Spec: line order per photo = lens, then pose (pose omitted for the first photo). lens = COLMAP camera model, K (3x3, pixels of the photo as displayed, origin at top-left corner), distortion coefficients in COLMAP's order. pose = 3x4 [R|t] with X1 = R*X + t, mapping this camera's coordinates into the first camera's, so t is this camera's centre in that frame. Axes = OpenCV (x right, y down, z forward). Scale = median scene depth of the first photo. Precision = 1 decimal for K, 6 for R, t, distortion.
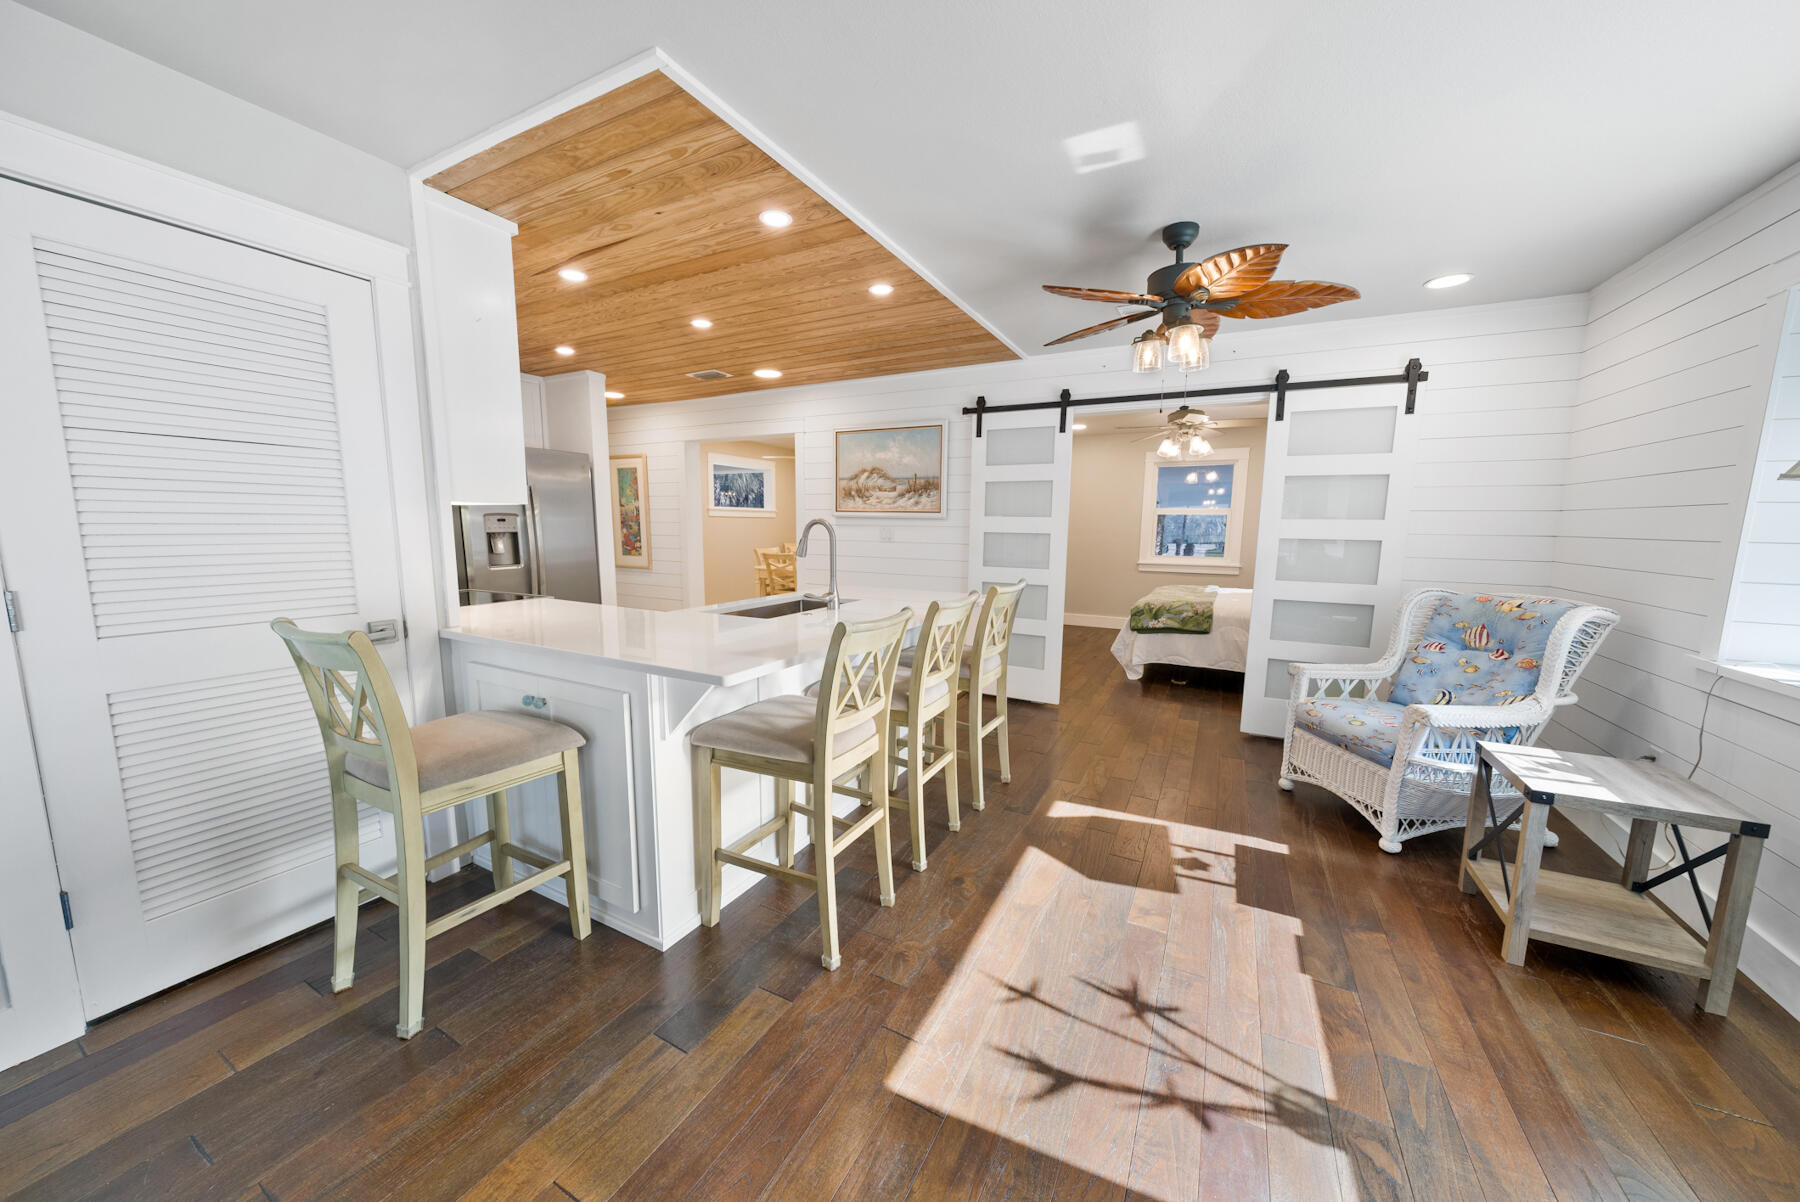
lens RADIAL K [[639.8, 0, 897.3], [0, 639.8, 578.1], [0, 0, 1]] dist [0.000255, 0.000049]
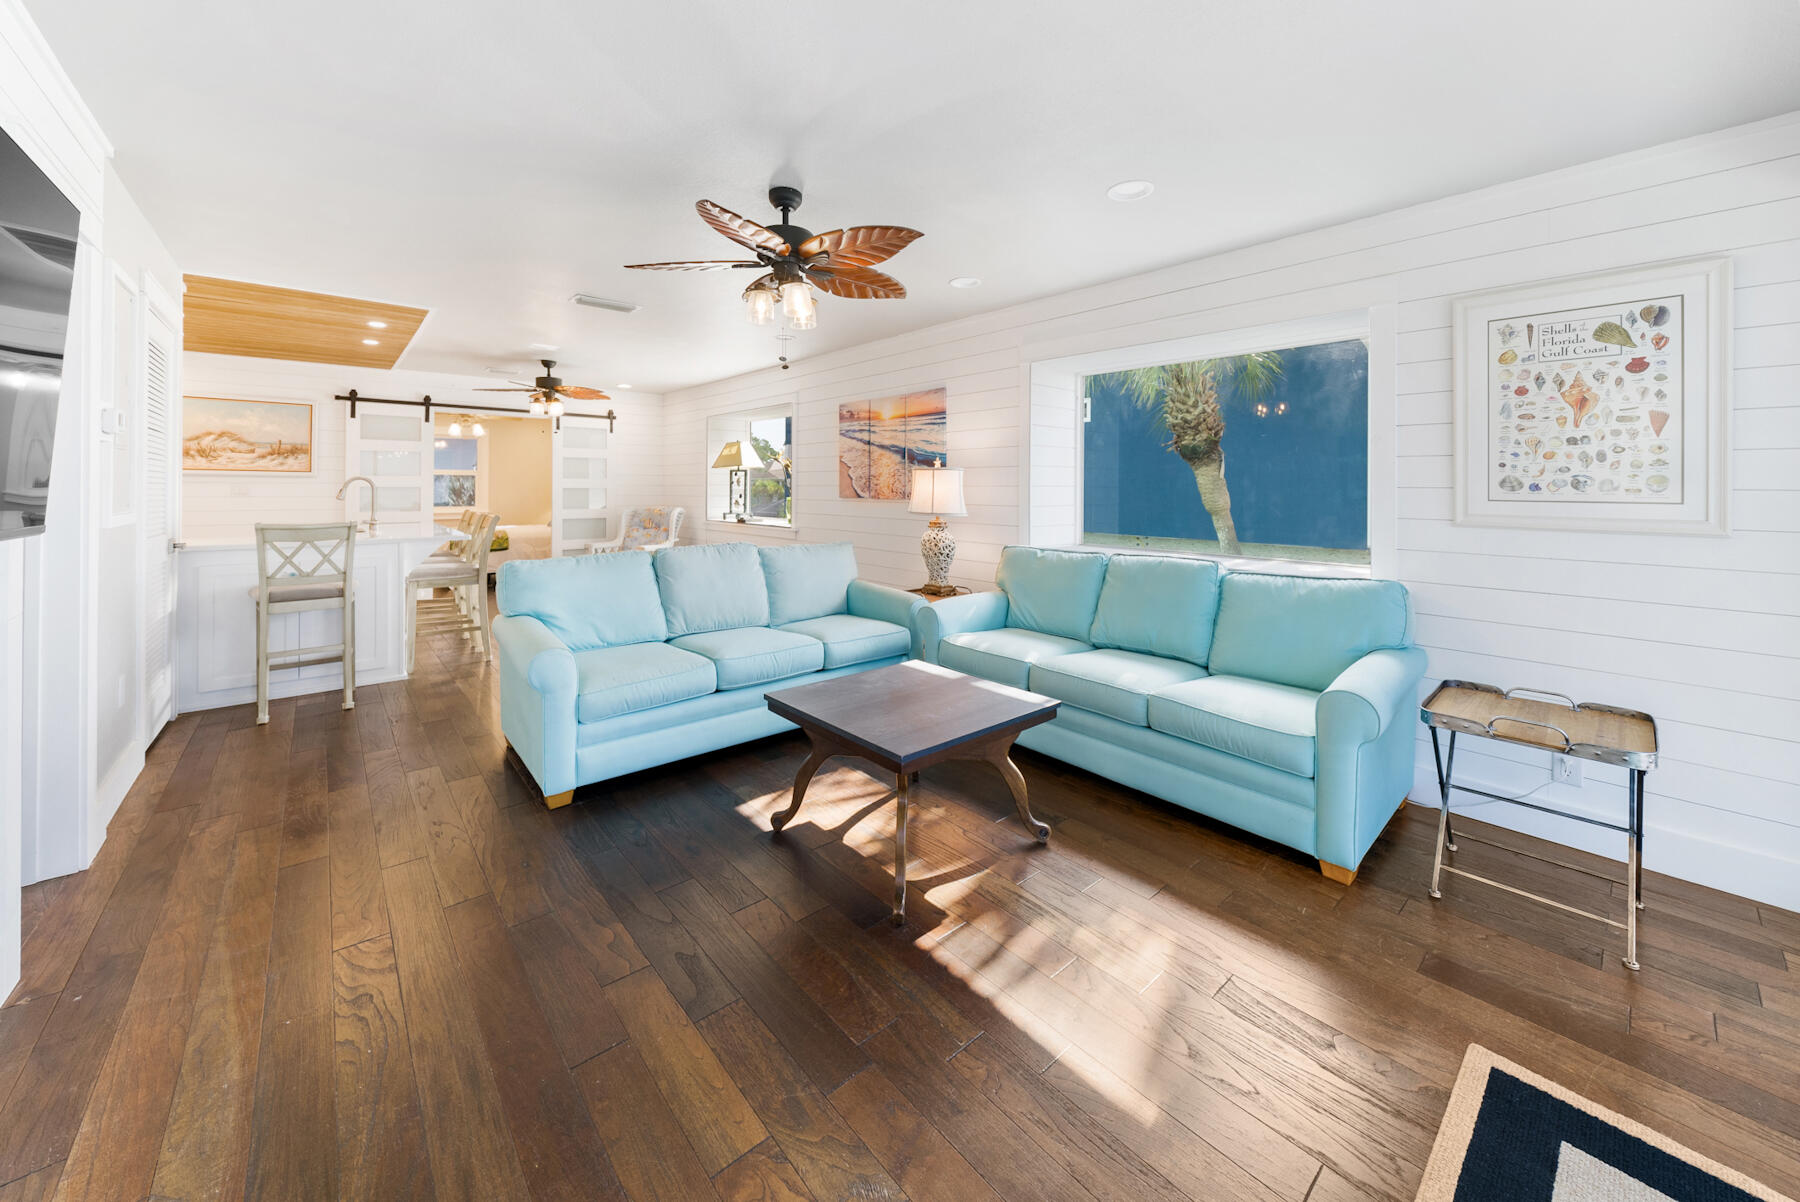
lens RADIAL K [[639.8, 0, 897.3], [0, 639.8, 578.1], [0, 0, 1]] dist [0.000255, 0.000049]
pose [[0.362385, -0.144656, 0.920734, -0.721682], [0.075688, 0.989187, 0.125620, 0.036269], [-0.928950, 0.024166, 0.369416, -0.563379]]
